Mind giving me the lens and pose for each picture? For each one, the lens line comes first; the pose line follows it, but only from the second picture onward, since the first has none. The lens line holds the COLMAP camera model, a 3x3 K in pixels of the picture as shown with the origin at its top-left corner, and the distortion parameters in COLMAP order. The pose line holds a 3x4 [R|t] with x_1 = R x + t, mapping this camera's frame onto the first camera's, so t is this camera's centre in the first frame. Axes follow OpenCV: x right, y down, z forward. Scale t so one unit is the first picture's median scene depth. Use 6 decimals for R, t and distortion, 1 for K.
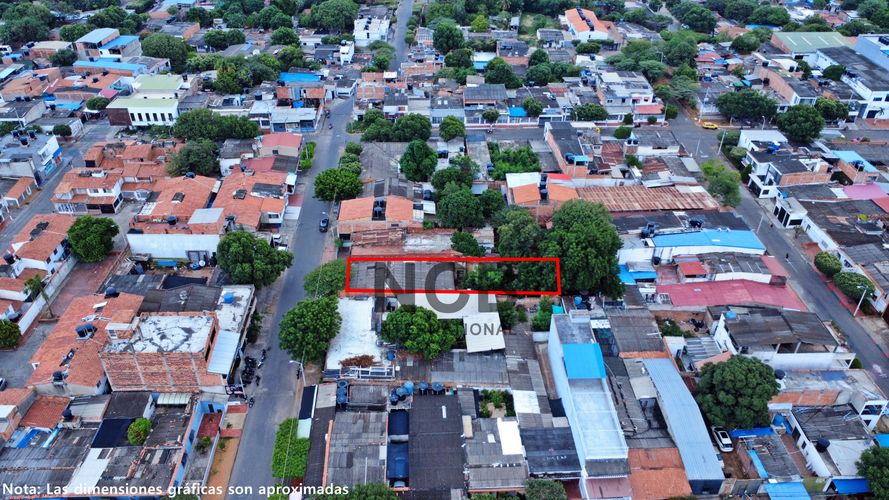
lens RADIAL K [[668.3, 0, 442.9], [0, 668.3, 250.8], [0, 0, 1]] dist [0.007712, -0.012062]
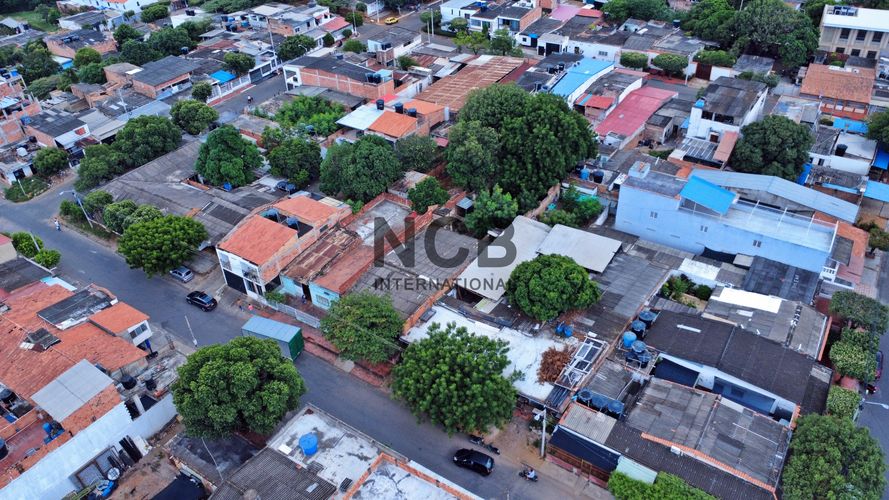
lens RADIAL K [[668.3, 0, 441.4], [0, 668.3, 250.6], [0, 0, 1]] dist [0.007712, -0.012062]
pose [[0.582633, -0.506441, 0.635655, -0.384914], [0.505109, 0.838364, 0.204967, -0.085605], [-0.636714, 0.201654, 0.744266, 0.374954]]
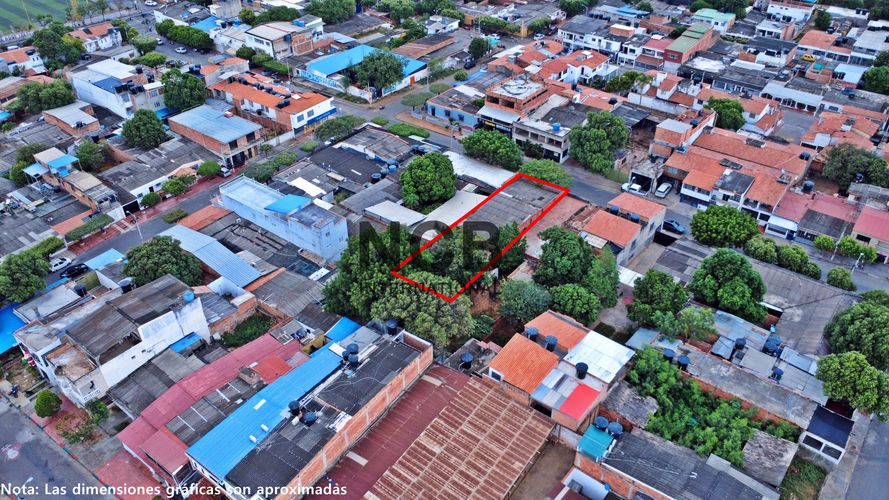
lens RADIAL K [[668.3, 0, 443.0], [0, 668.3, 252.7], [0, 0, 1]] dist [0.007712, -0.012062]
pose [[-0.644974, 0.449264, -0.618199, 0.503138], [-0.437862, 0.445745, 0.780762, -0.515422], [0.626327, 0.774257, -0.090778, 0.859766]]
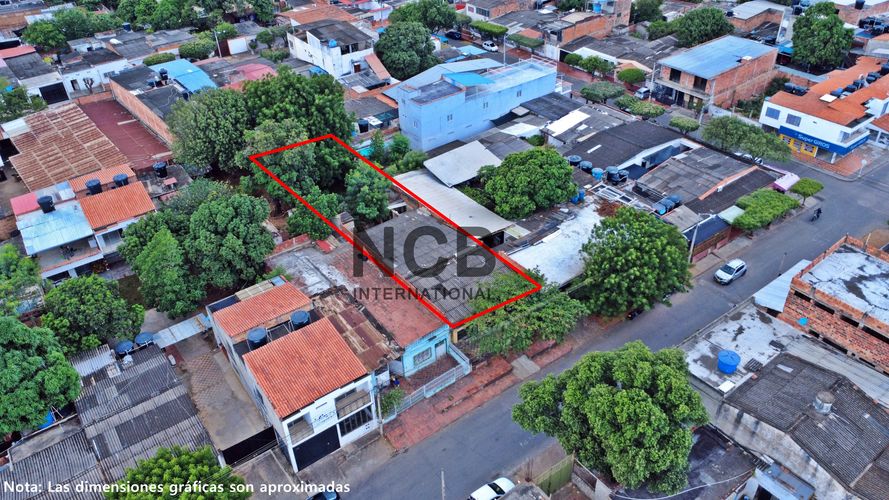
lens RADIAL K [[668.3, 0, 442.7], [0, 668.3, 251.9], [0, 0, 1]] dist [0.007712, -0.012062]
pose [[-0.567933, -0.470714, 0.675189, -0.360871], [0.497445, 0.457254, 0.737203, -0.302884], [-0.655745, 0.754551, -0.025535, 0.804112]]
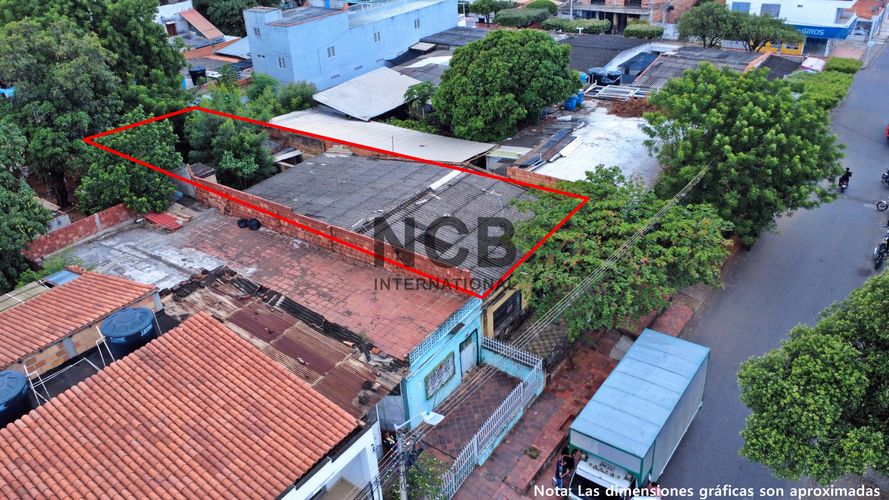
lens RADIAL K [[668.3, 0, 443.7], [0, 668.3, 250.3], [0, 0, 1]] dist [0.007712, -0.012062]
pose [[-0.783576, -0.281990, 0.553615, -0.204651], [0.395589, 0.460654, 0.794548, -0.142906], [-0.479080, 0.841593, -0.249406, 0.864060]]
